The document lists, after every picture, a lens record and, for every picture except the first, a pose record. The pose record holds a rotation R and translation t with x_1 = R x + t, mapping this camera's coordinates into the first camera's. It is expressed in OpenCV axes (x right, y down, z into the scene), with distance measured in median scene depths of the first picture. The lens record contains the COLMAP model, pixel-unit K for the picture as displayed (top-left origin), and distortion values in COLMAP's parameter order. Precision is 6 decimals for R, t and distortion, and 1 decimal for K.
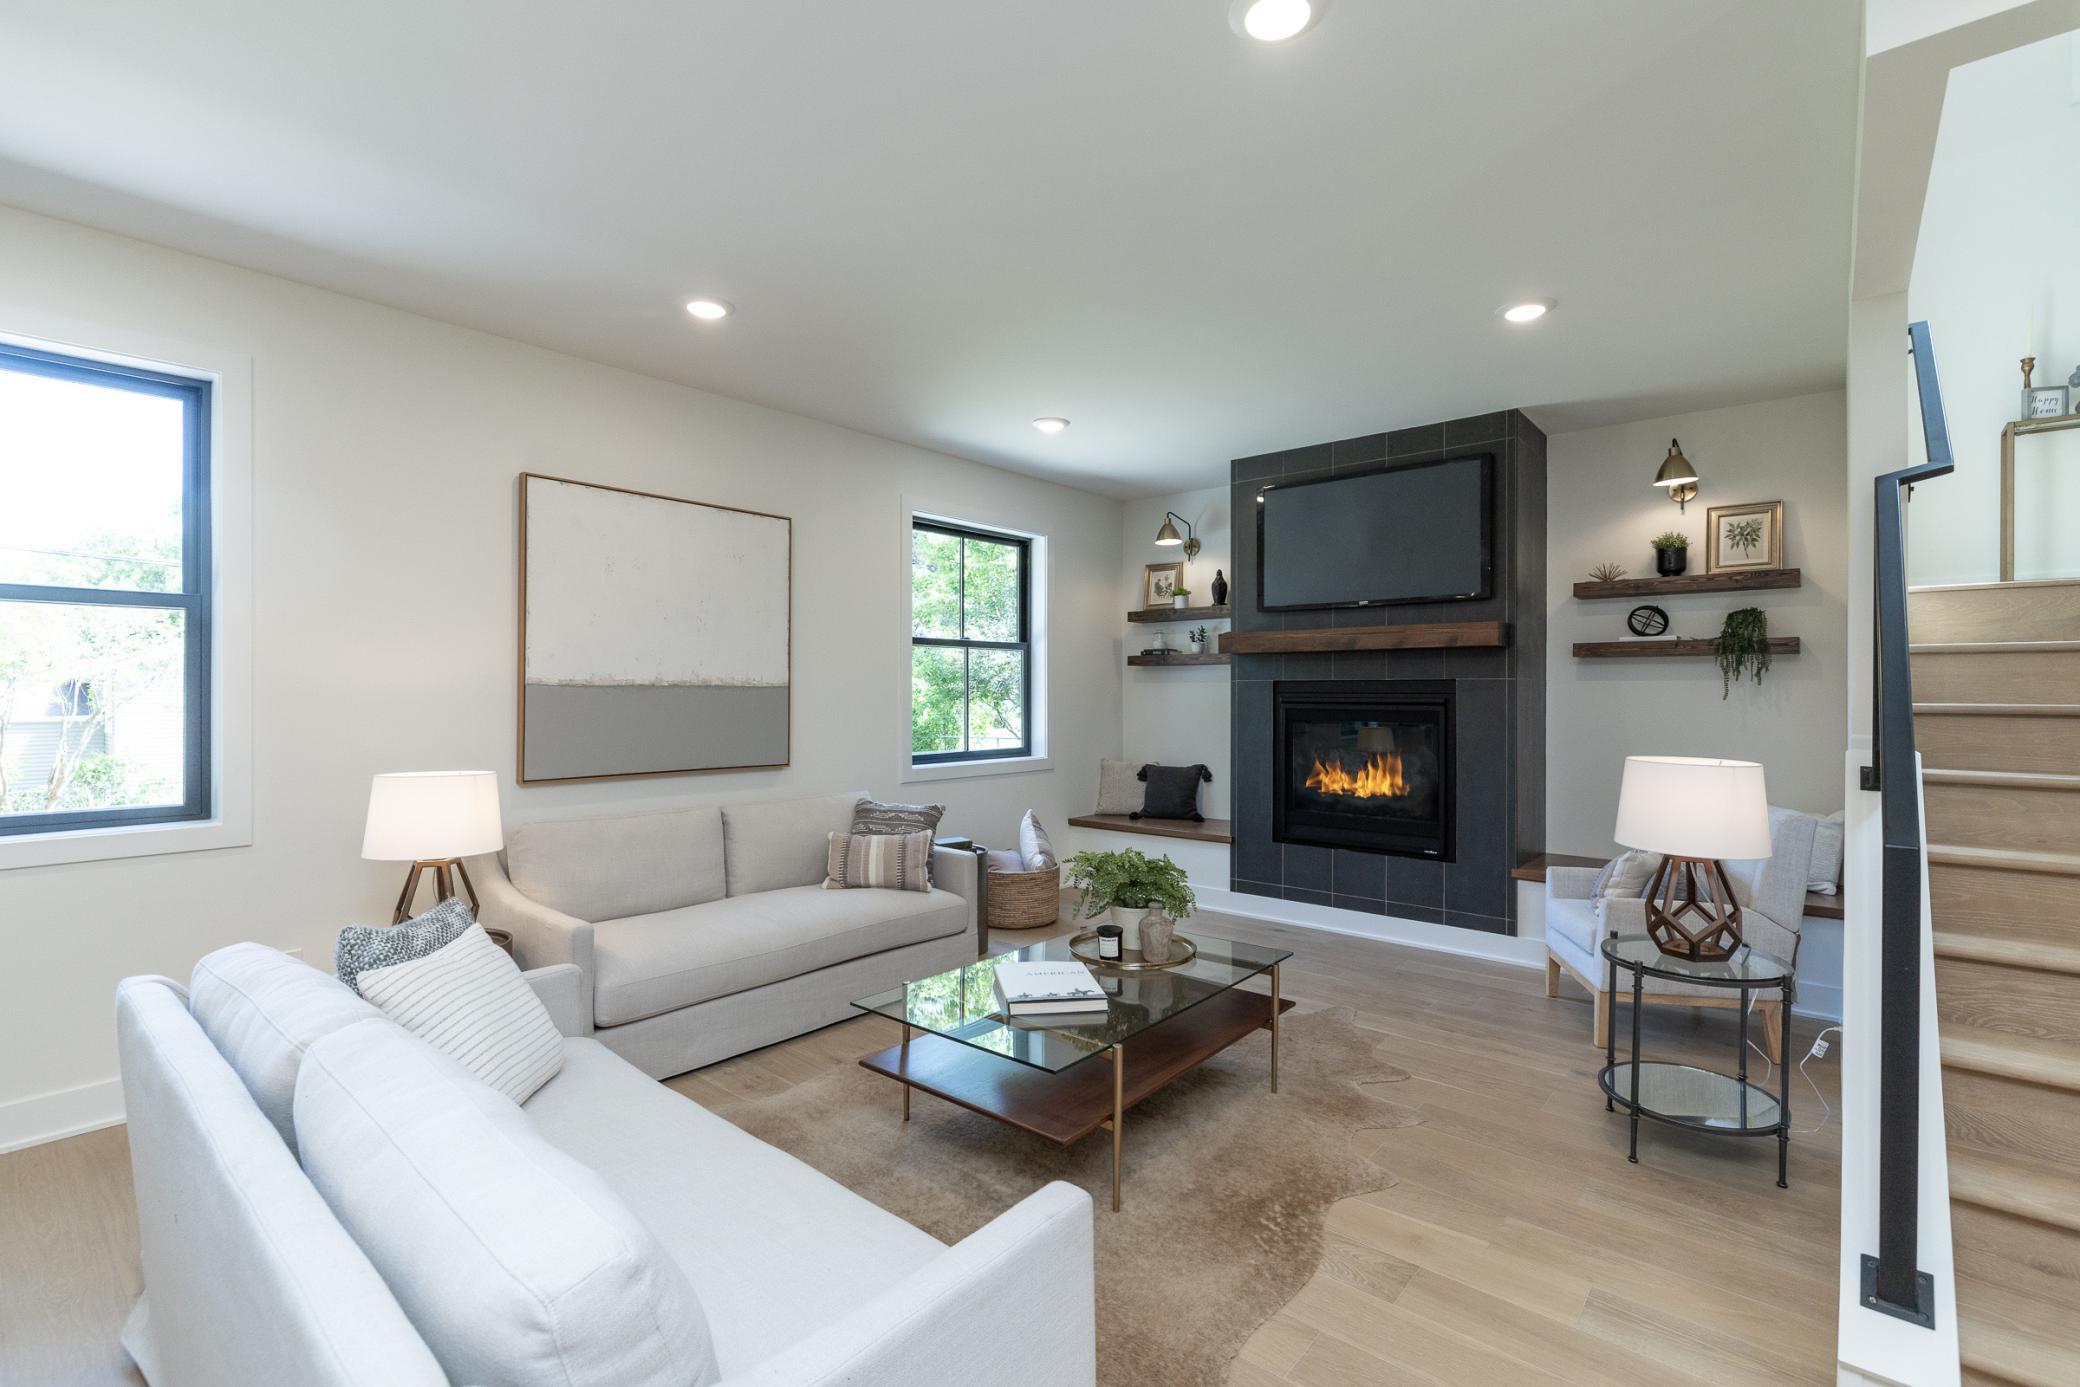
lens RADIAL K [[954.7, 0, 1014.9], [0, 954.7, 682.7], [0, 0, 1]] dist [0.002259, 0.000158]
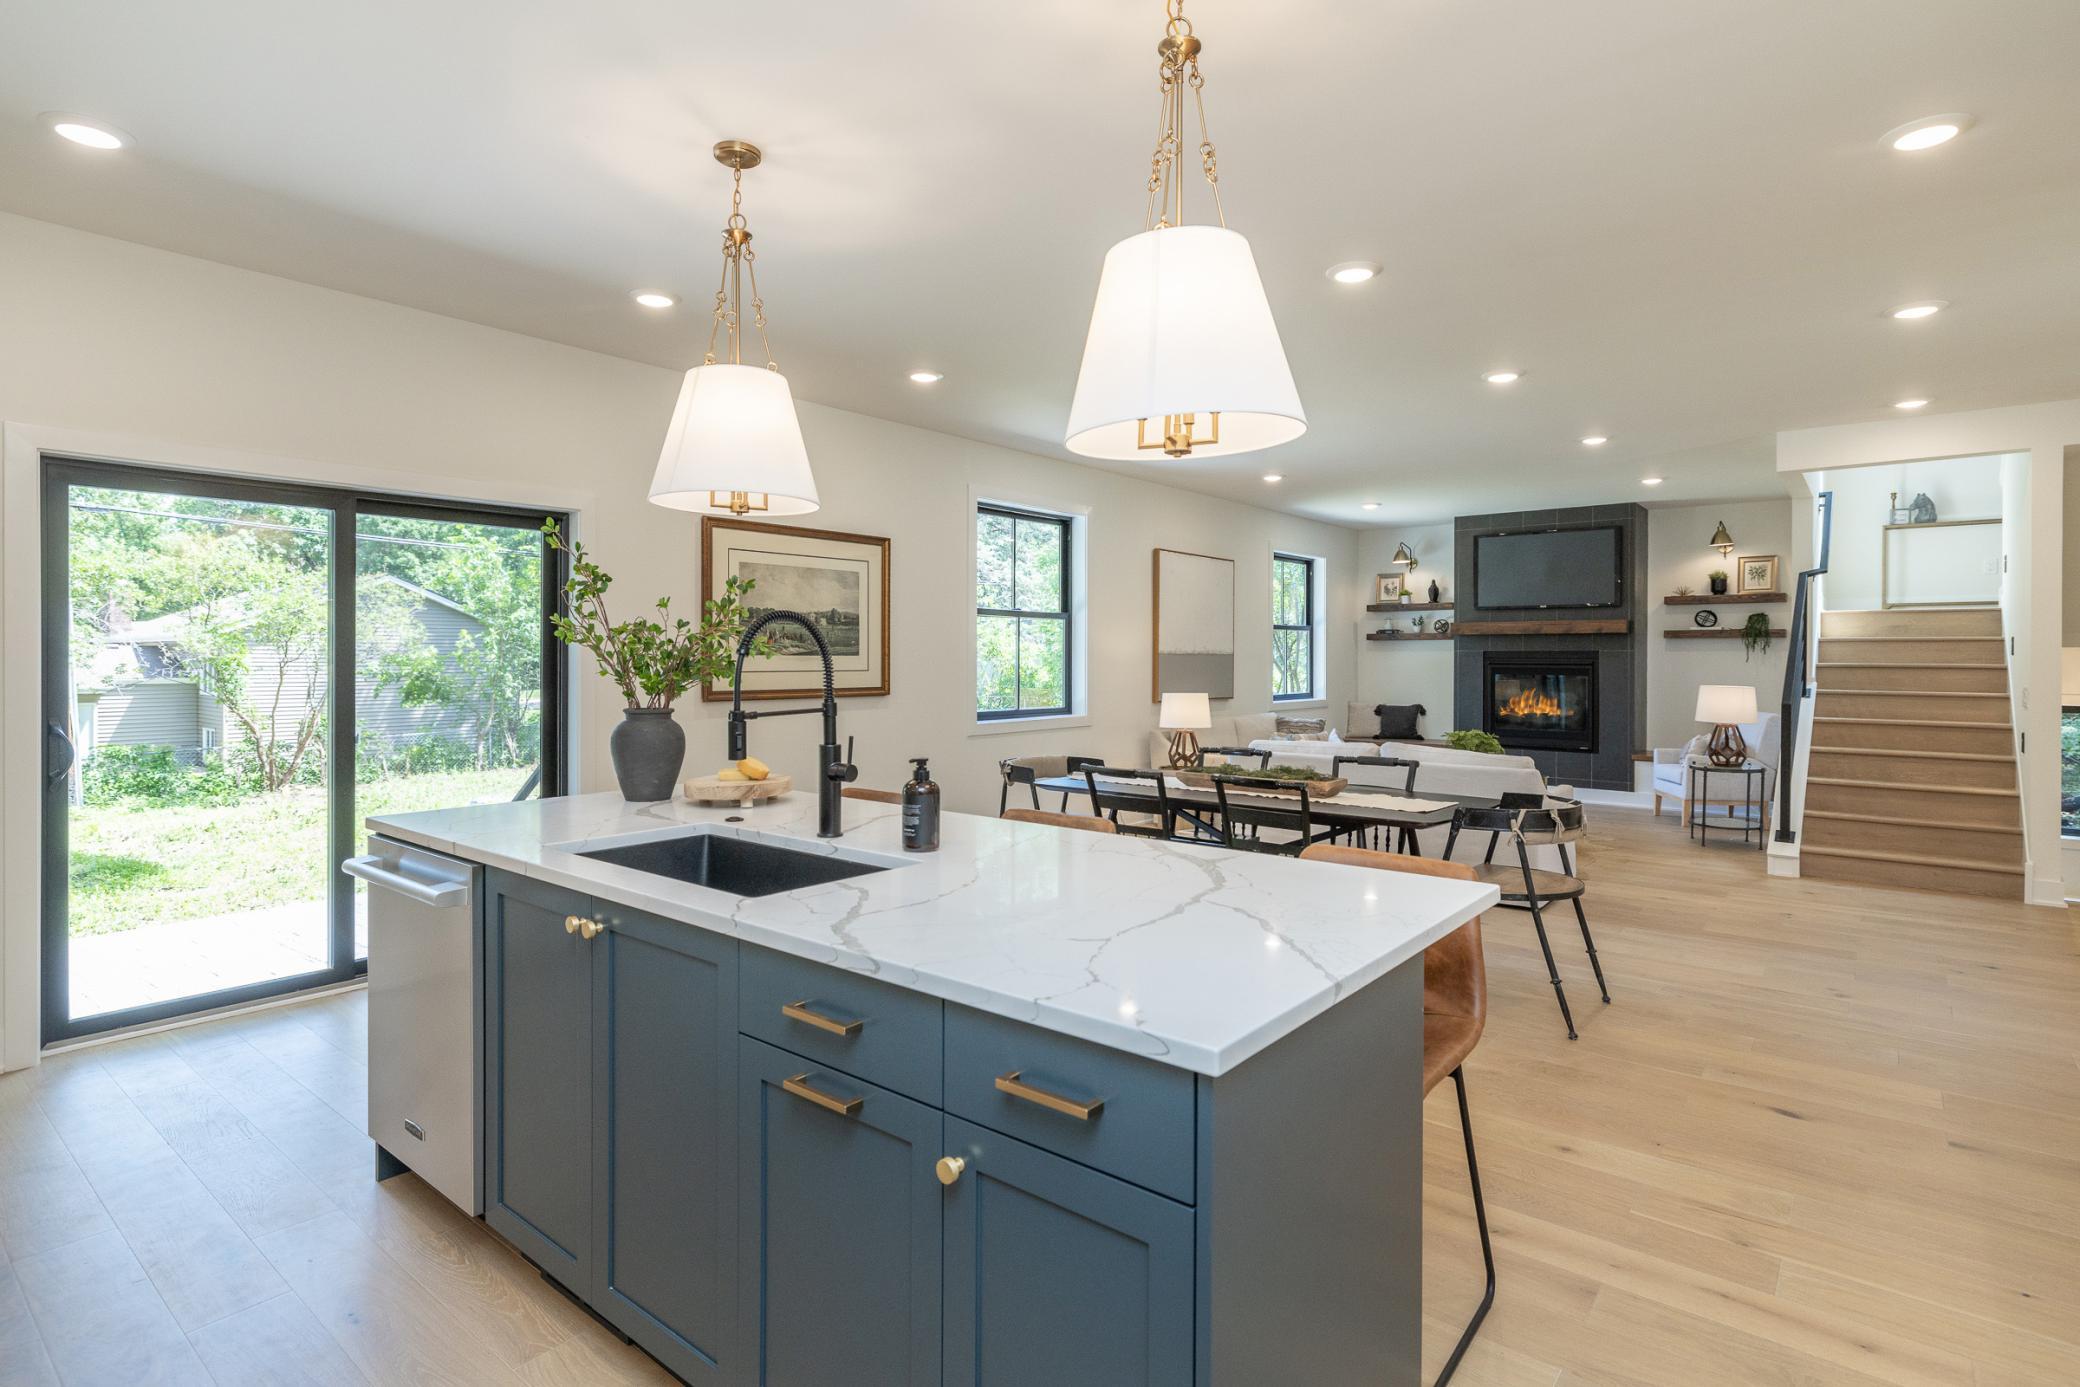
lens RADIAL K [[1061.7, 0, 1020.8], [0, 1061.7, 649.0], [0, 0, 1]] dist [0.006796, -0.000651]
pose [[0.999757, 0.001459, 0.021985, -0.678832], [-0.001510, 0.999996, 0.002310, -0.009987], [-0.021981, -0.002342, 0.999756, -0.987121]]
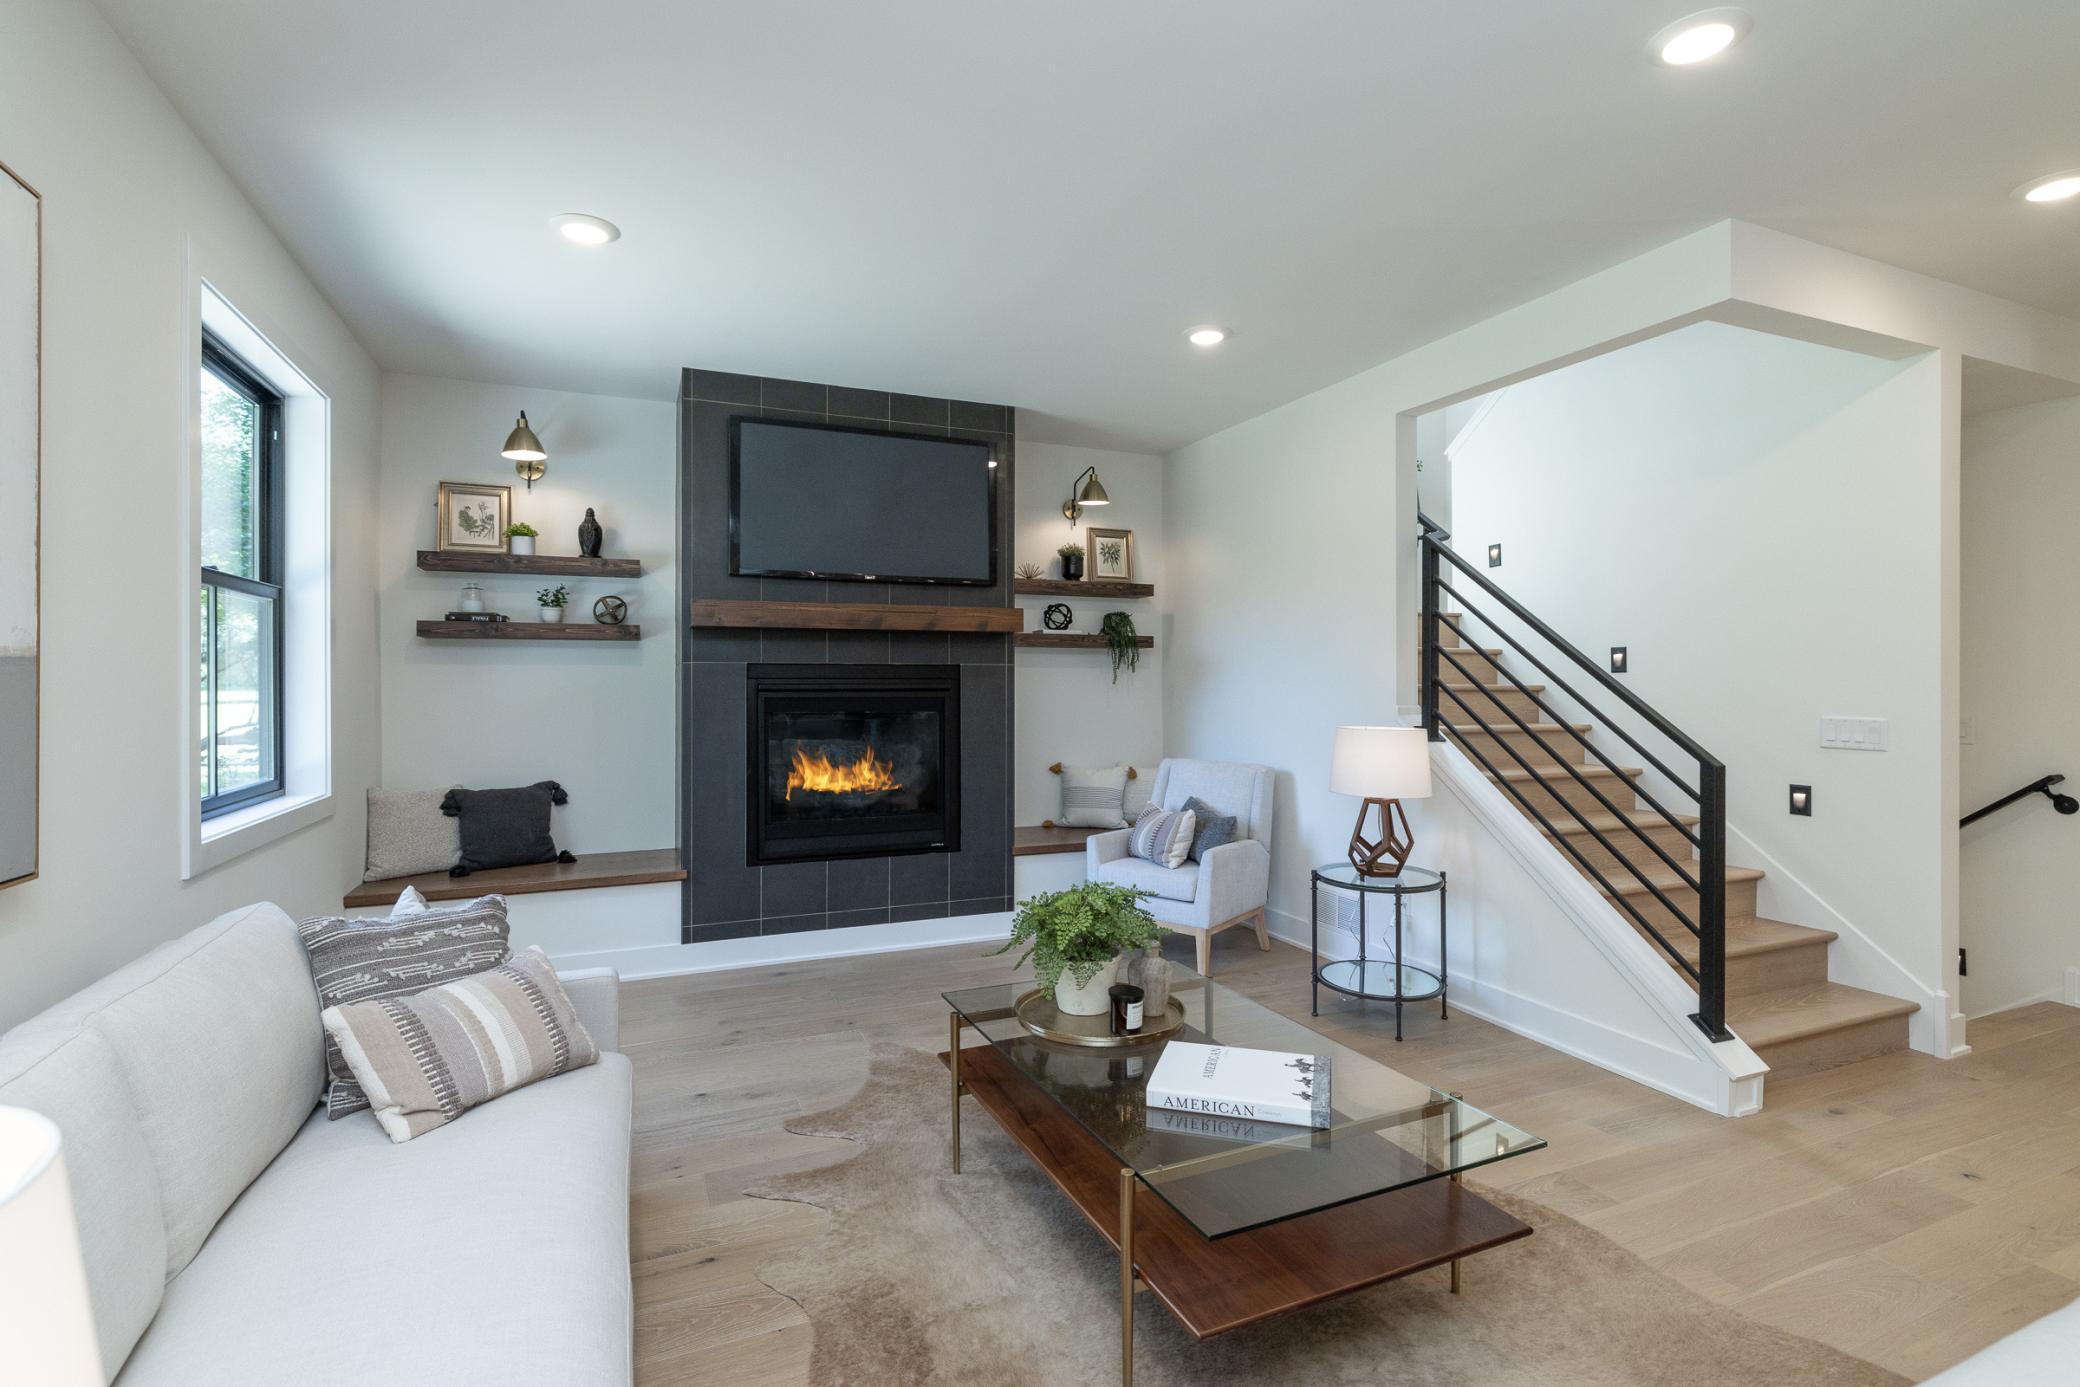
lens RADIAL K [[973.9, 0, 1077.8], [0, 973.9, 691.0], [0, 0, 1]] dist [0.001517, 0.000732]
pose [[0.416115, -0.009982, 0.909257, -0.408838], [-0.006124, 0.999886, 0.013780, 0.009281], [-0.909291, -0.011303, 0.416007, 0.486587]]
